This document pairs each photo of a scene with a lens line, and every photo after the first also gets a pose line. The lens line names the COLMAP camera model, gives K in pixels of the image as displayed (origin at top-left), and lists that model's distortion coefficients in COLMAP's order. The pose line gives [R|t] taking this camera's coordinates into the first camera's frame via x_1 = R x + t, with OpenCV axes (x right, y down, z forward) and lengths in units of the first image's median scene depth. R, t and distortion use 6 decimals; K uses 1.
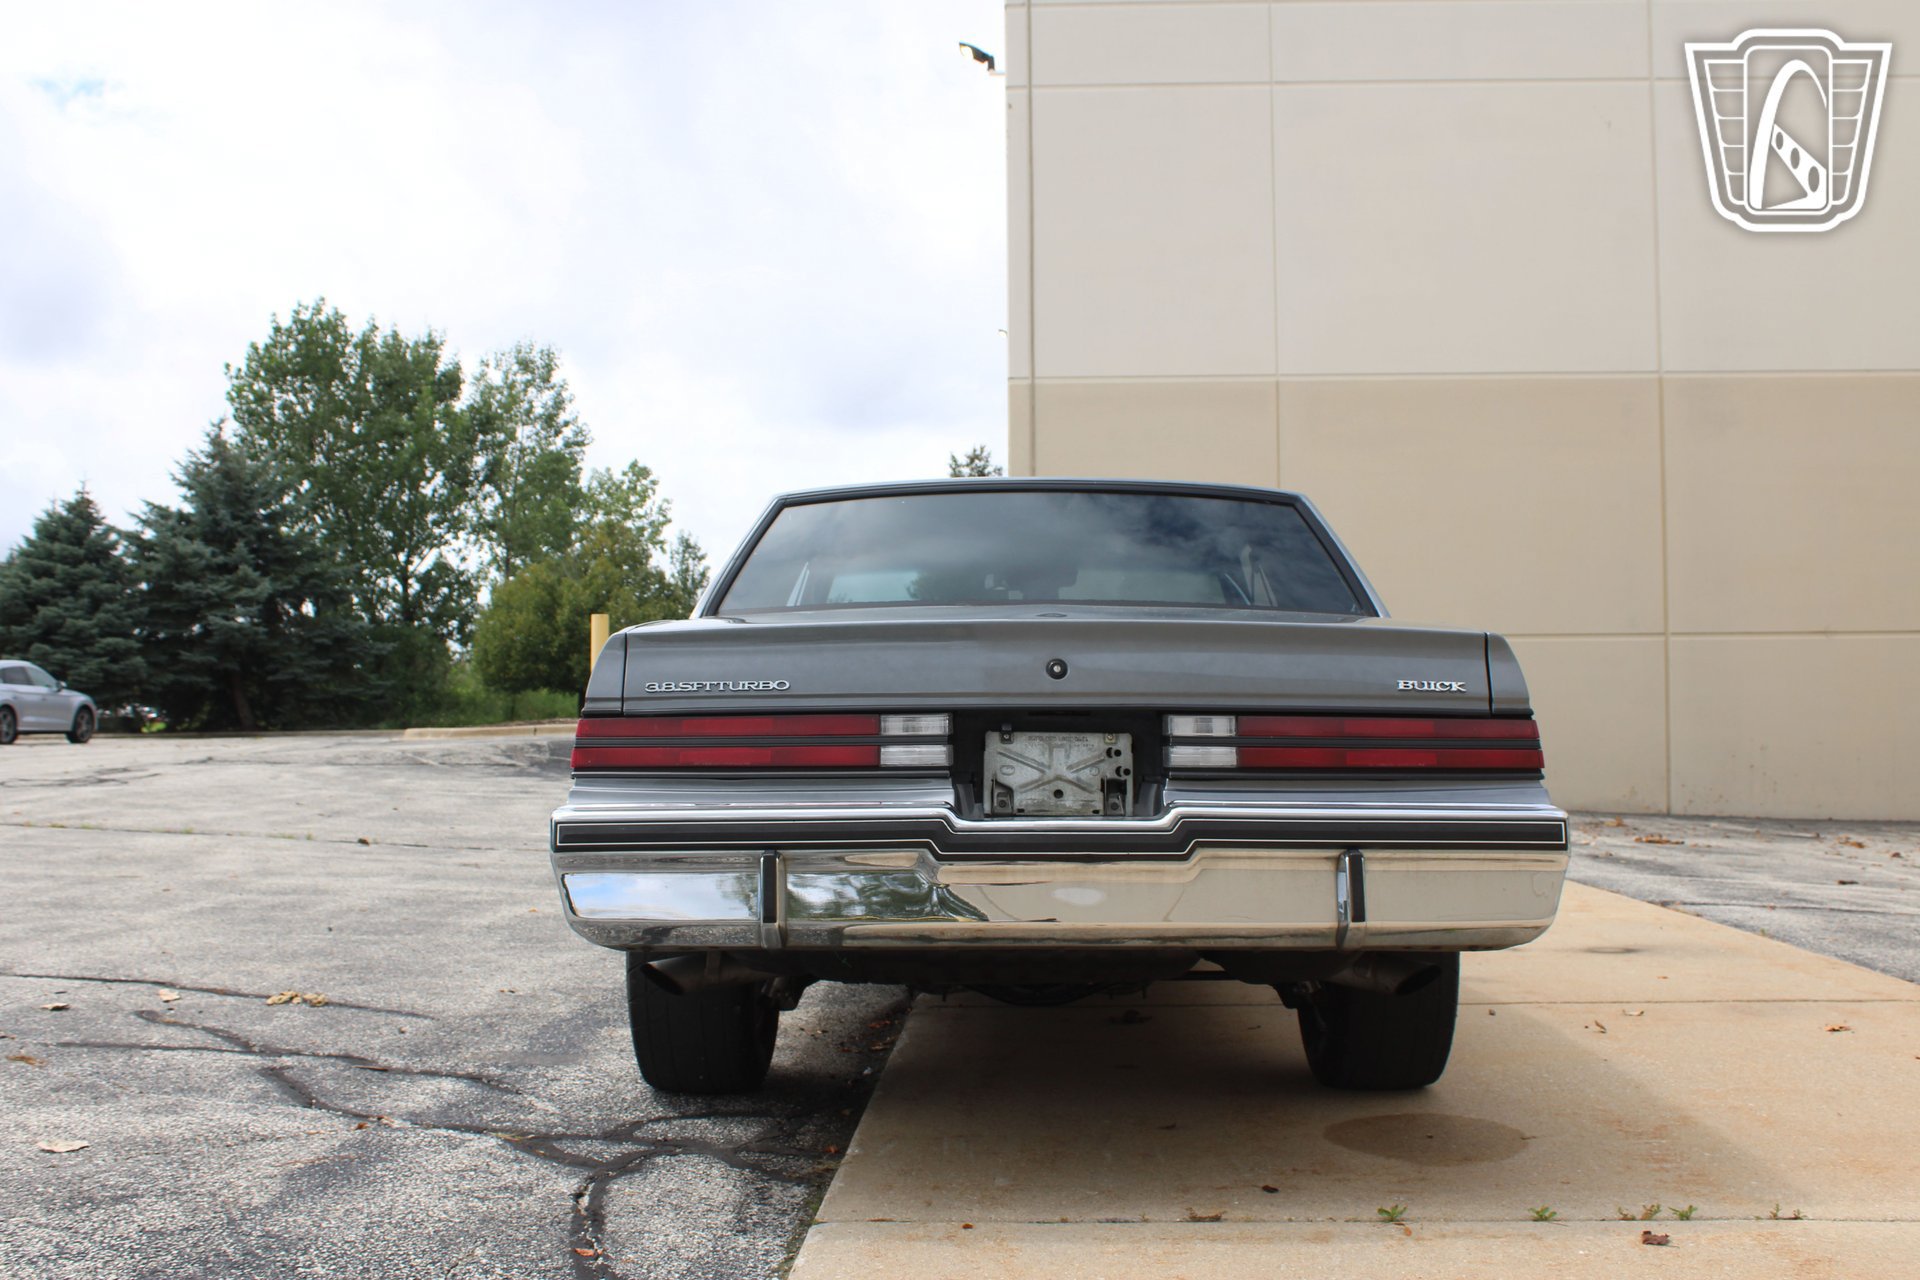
lens RADIAL K [[1914.3, 0, 955.7], [0, 1914.3, 648.9], [0, 0, 1]] dist [-0.137624, 0.161659]
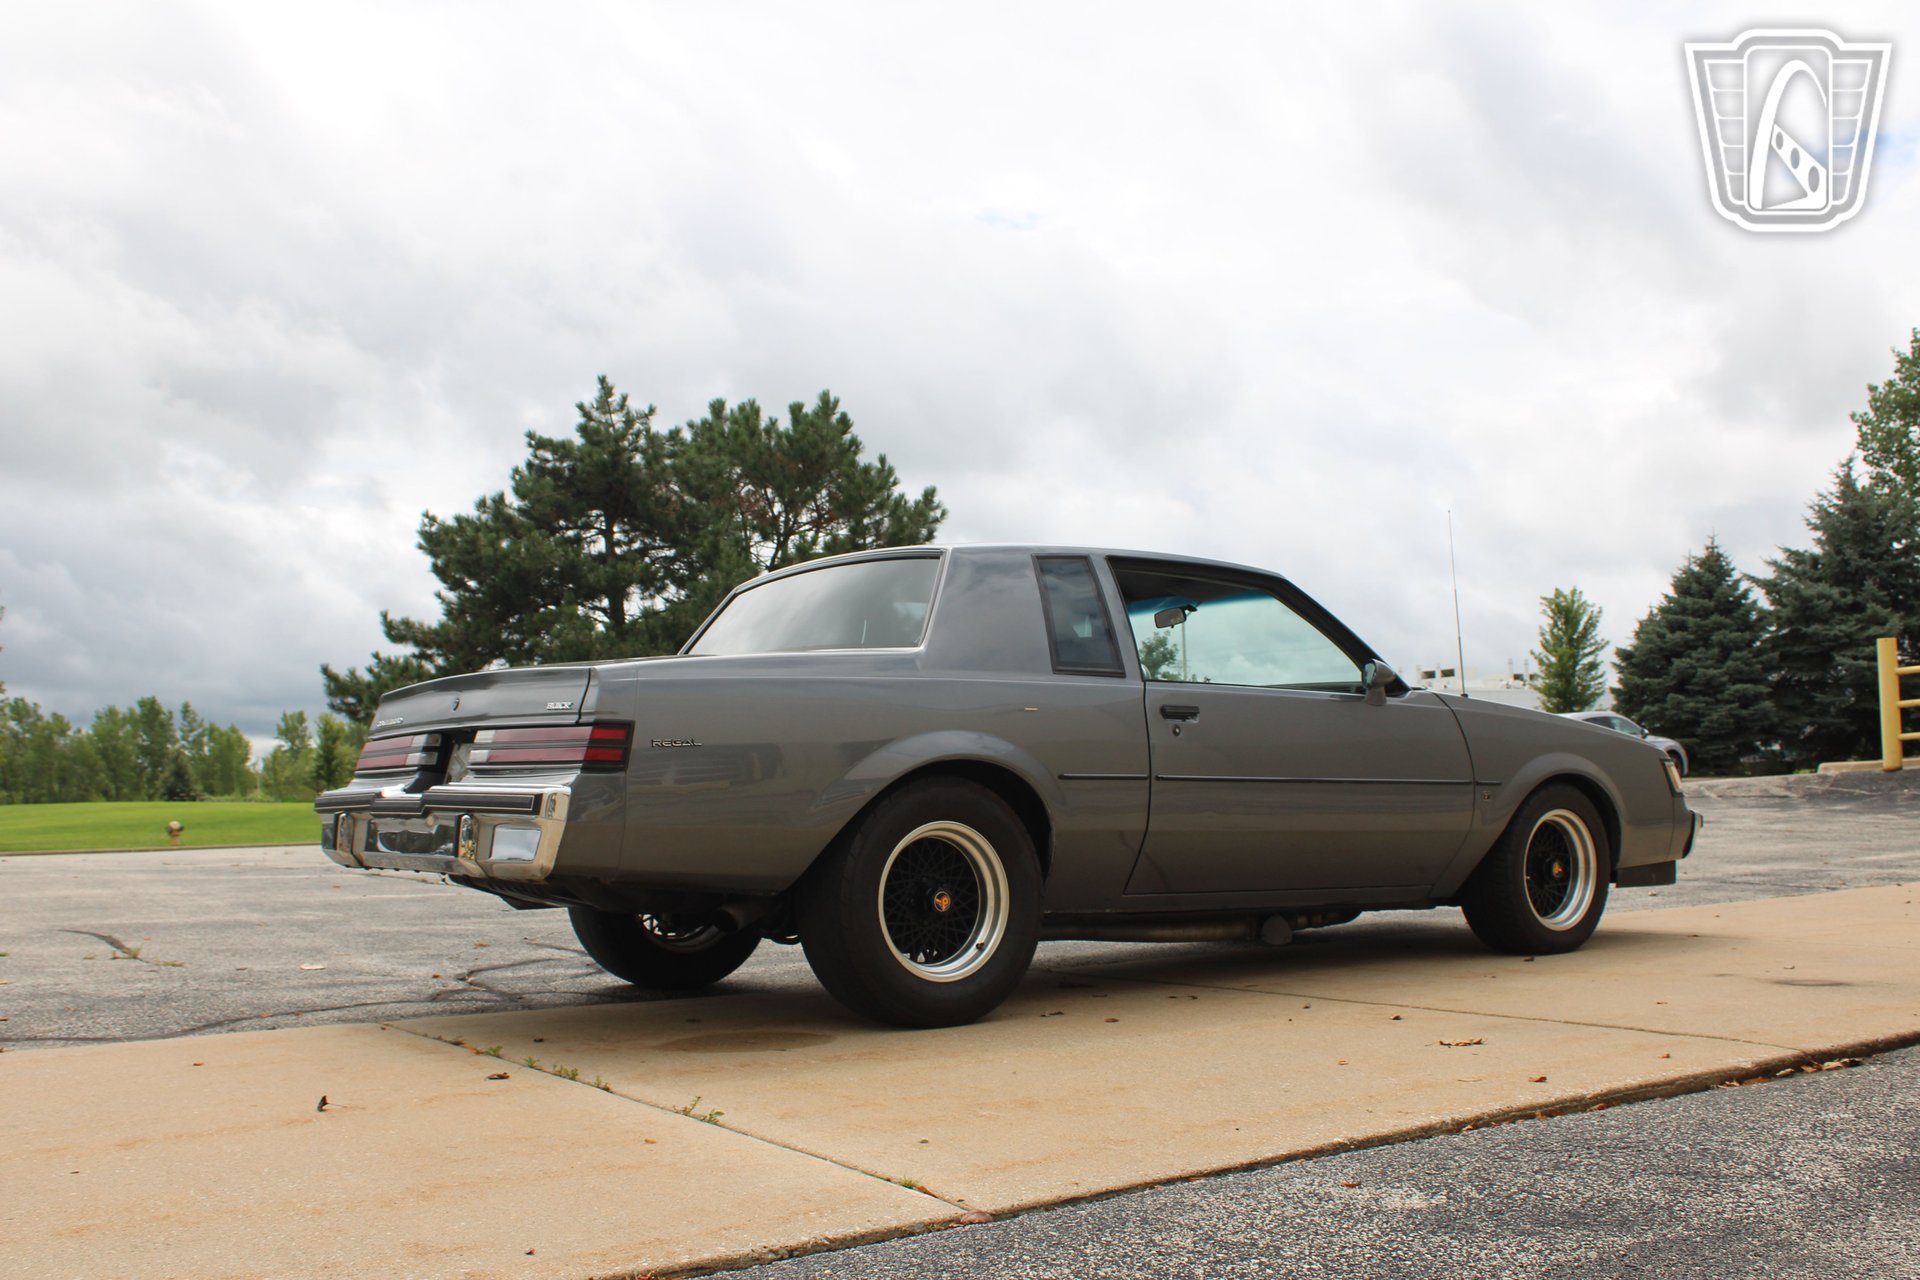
lens RADIAL K [[1914.3, 0, 955.7], [0, 1914.3, 648.9], [0, 0, 1]] dist [-0.137624, 0.161659]
pose [[0.606584, -0.068137, -0.792094, 0.628020], [0.048302, 0.997639, -0.048828, 0.024433], [0.793551, -0.008642, 0.608443, 0.133737]]
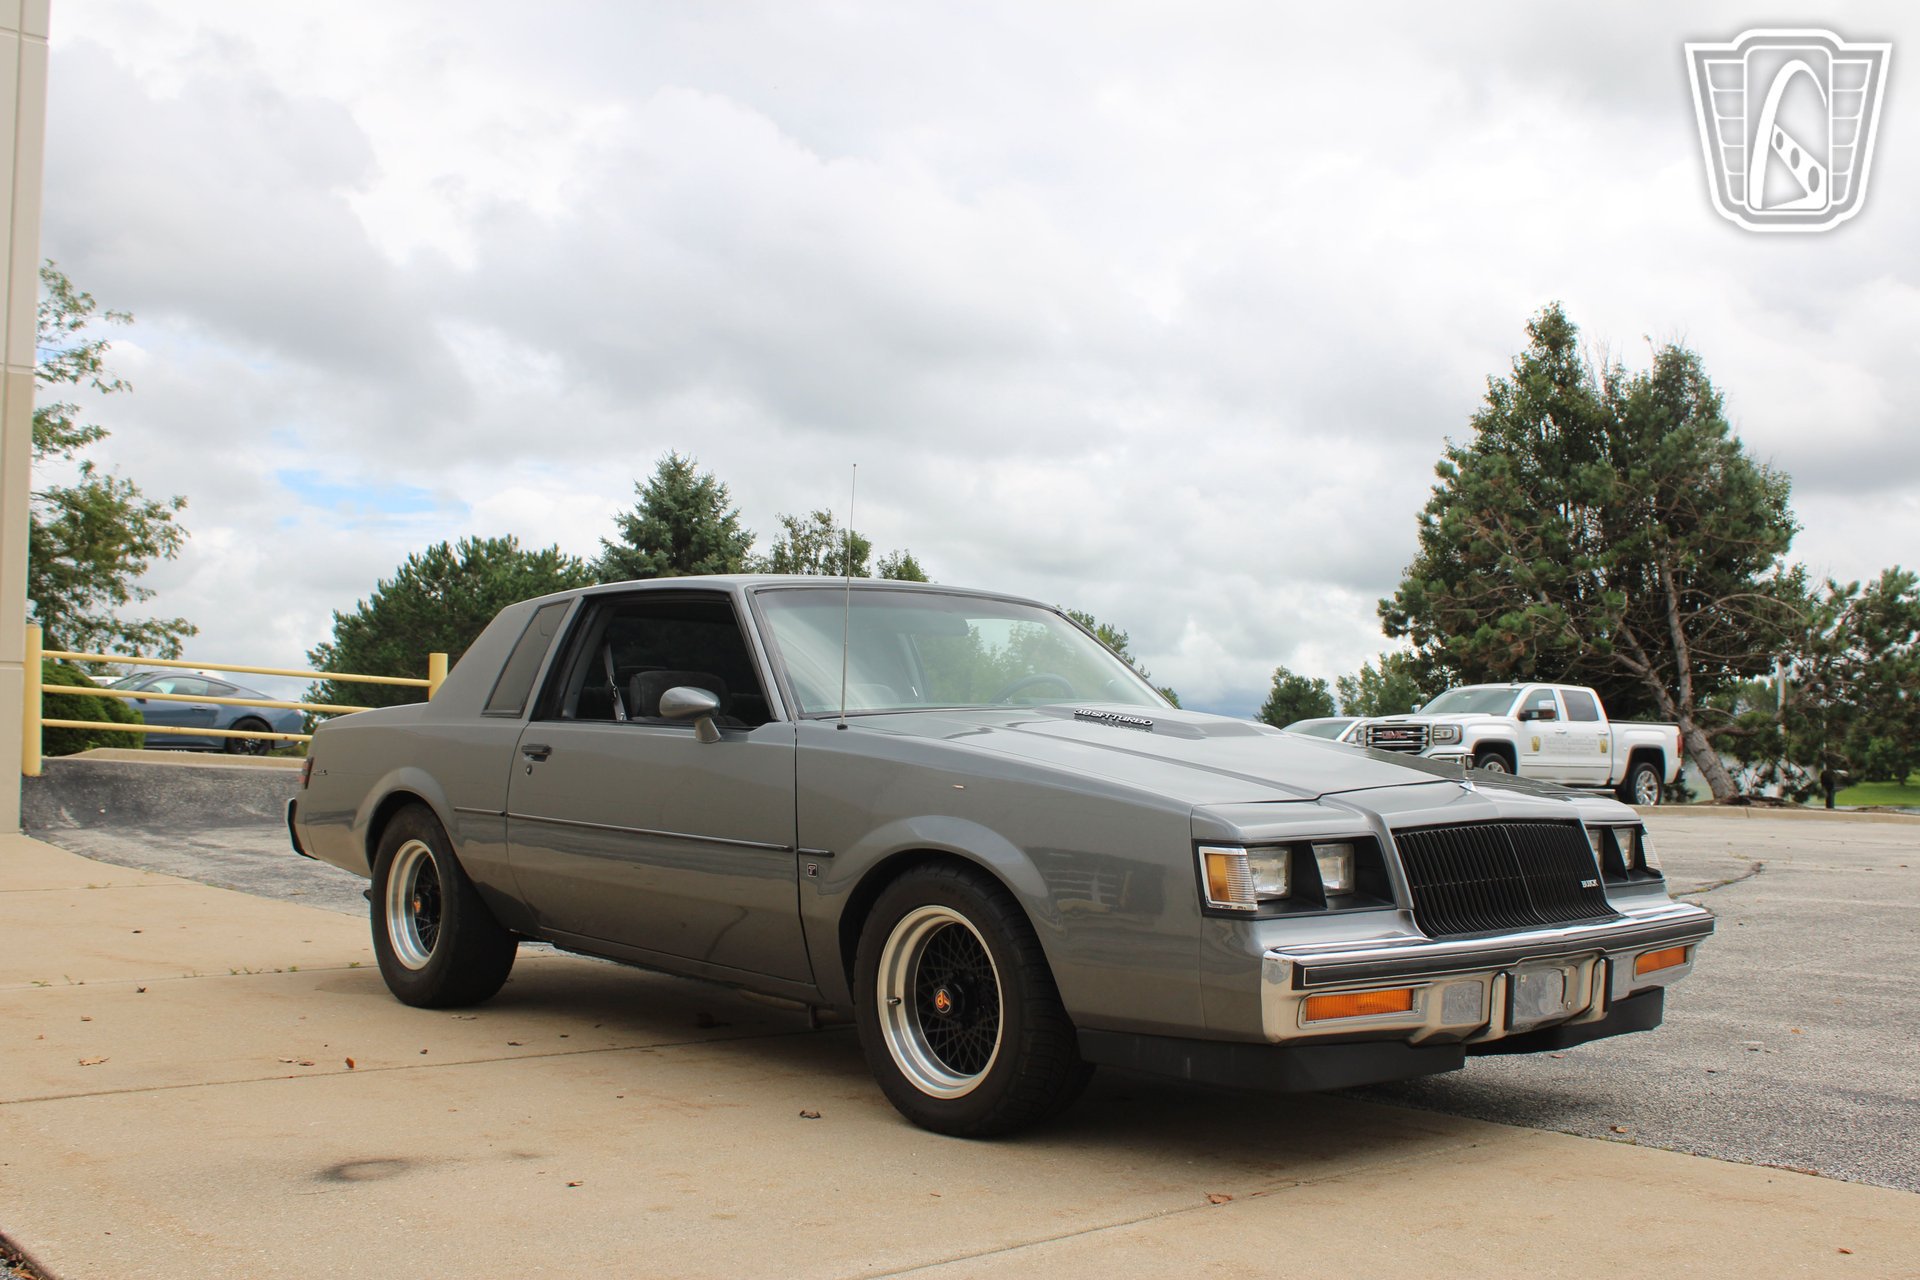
lens RADIAL K [[1910.8, 0, 958.7], [0, 1910.8, 686.2], [0, 0, 1]] dist [-0.133508, 0.138303]
pose [[-0.747879, -0.026070, -0.663323, 0.472727], [0.020571, 0.997839, -0.062410, 0.039488], [0.663516, -0.060320, -0.745726, 1.237826]]
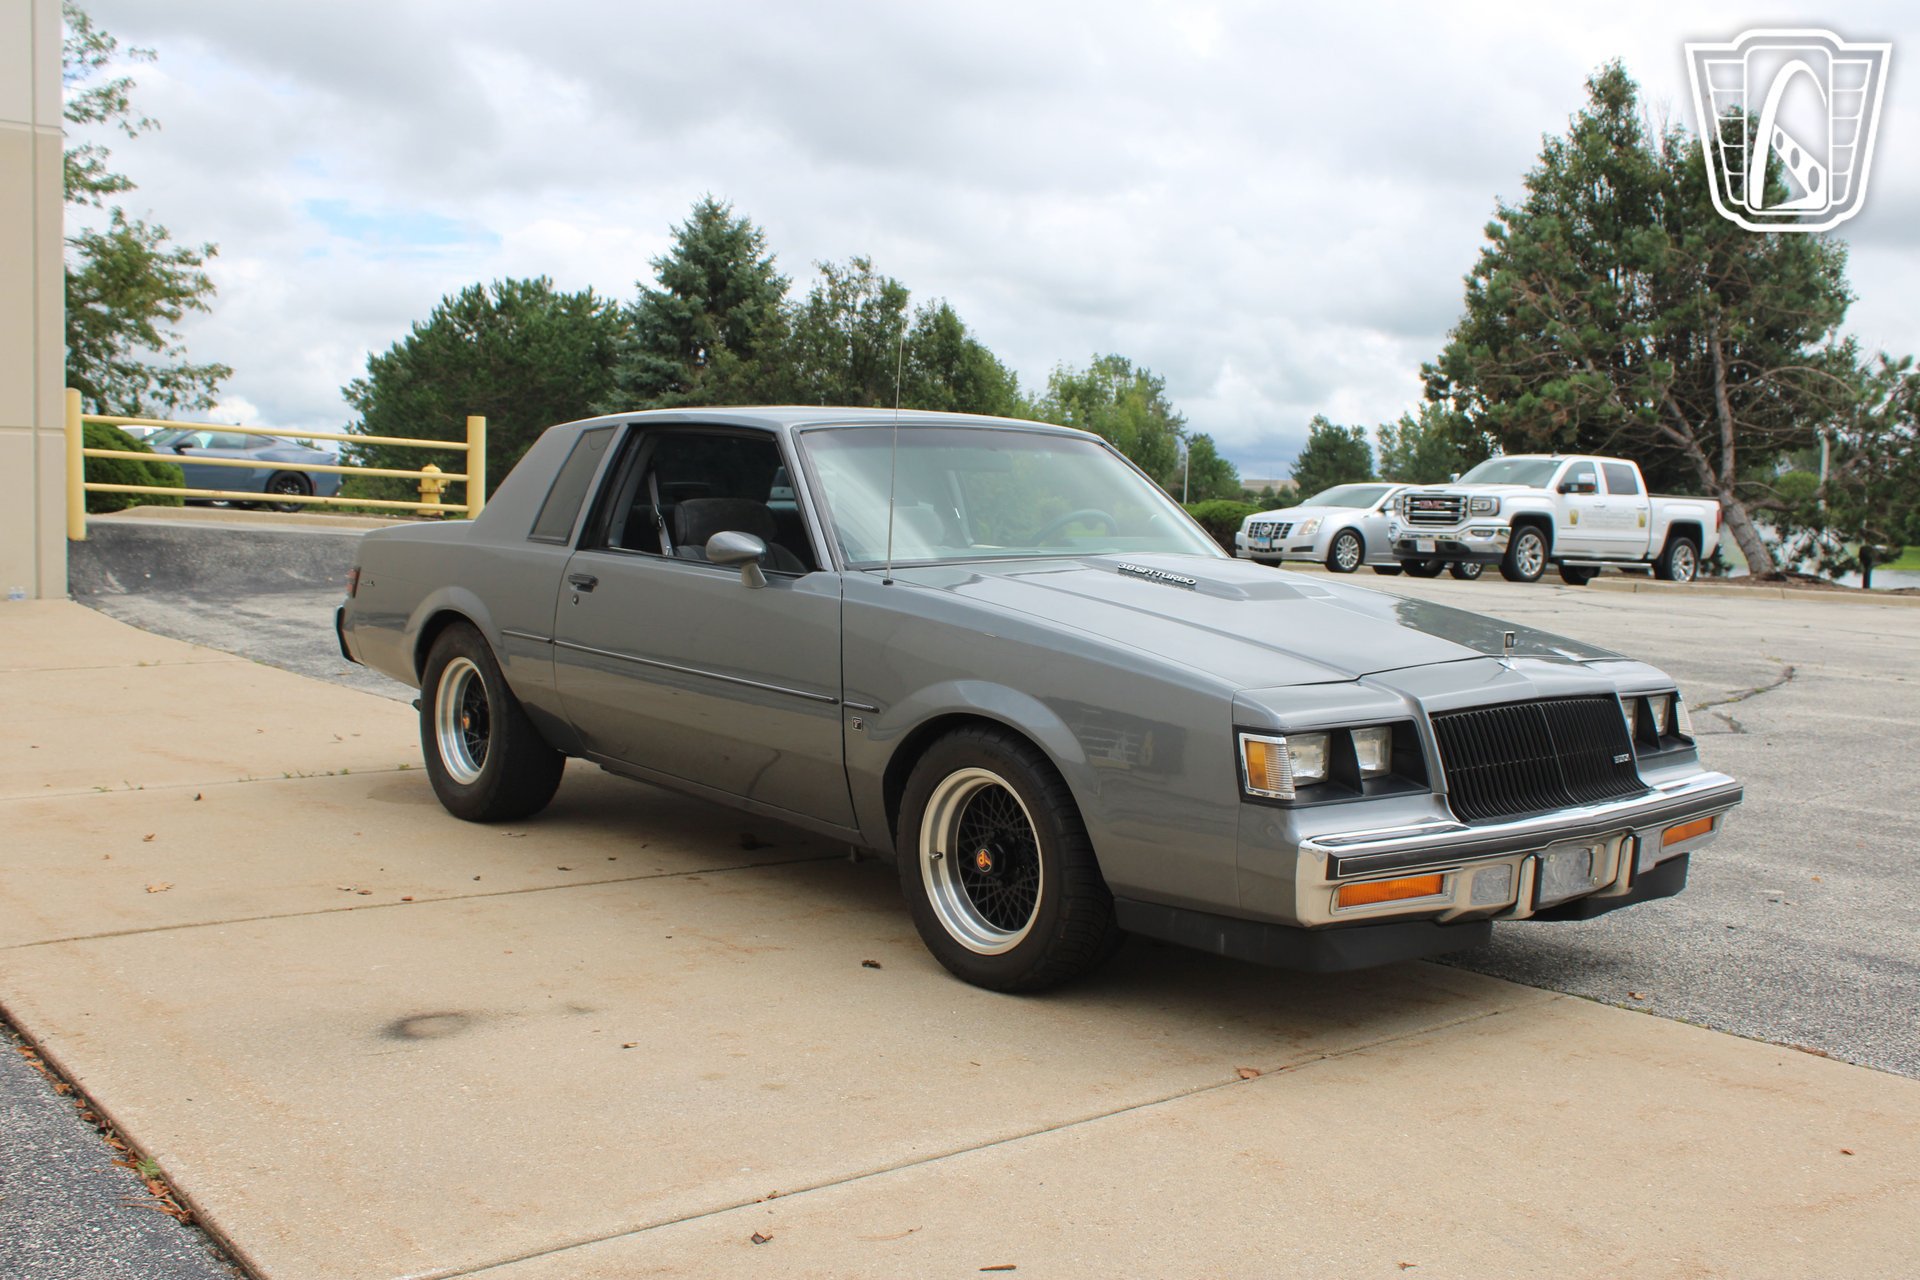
lens RADIAL K [[1906.8, 0, 958.2], [0, 1906.8, 684.0], [0, 0, 1]] dist [-0.135228, 0.139548]
pose [[-0.759728, 0.050814, -0.648253, 0.477820], [0.005011, 0.997370, 0.072308, 0.004699], [0.650222, 0.051686, -0.757984, 1.239384]]
